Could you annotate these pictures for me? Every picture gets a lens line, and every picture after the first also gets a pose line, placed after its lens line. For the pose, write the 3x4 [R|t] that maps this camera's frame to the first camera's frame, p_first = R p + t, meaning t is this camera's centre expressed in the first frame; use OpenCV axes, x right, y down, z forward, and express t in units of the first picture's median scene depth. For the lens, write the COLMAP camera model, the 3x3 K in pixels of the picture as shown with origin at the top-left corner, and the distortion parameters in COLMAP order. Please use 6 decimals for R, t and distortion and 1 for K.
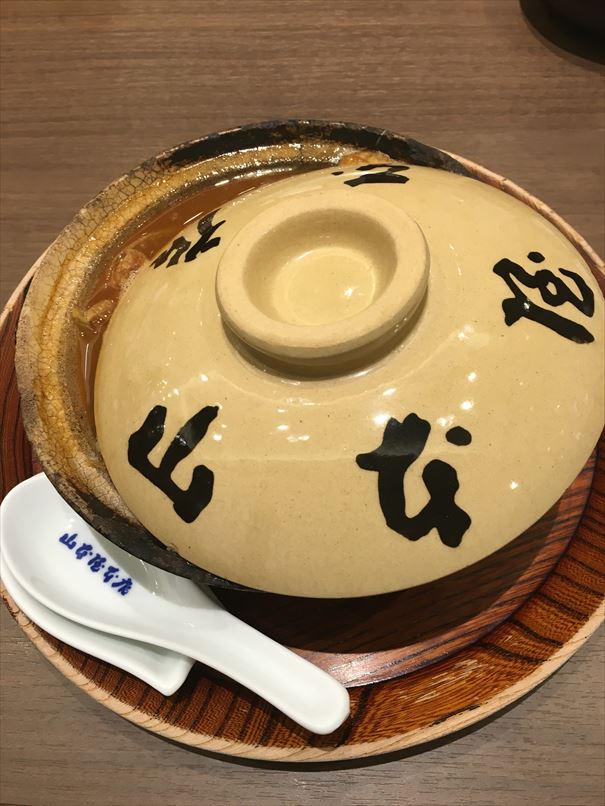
lens RADIAL K [[680.7, 0, 302.2], [0, 680.7, 403.6], [0, 0, 1]] dist [-0.017915, -0.009314]
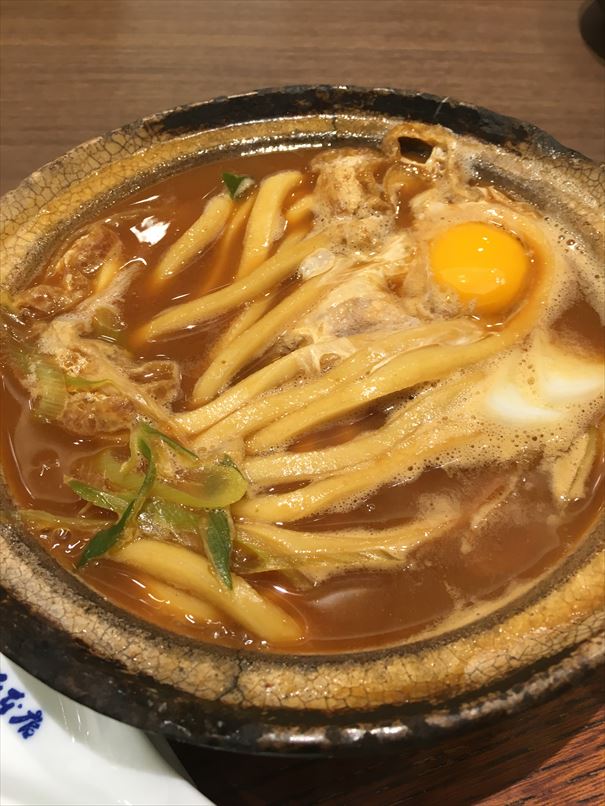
lens RADIAL K [[680.7, 0, 303.1], [0, 680.7, 403.2], [0, 0, 1]] dist [-0.017915, -0.009314]
pose [[0.998982, 0.044755, -0.005657, -0.018540], [-0.045057, 0.983794, -0.173548, 0.069106], [-0.002202, 0.173626, 0.984809, 0.306792]]
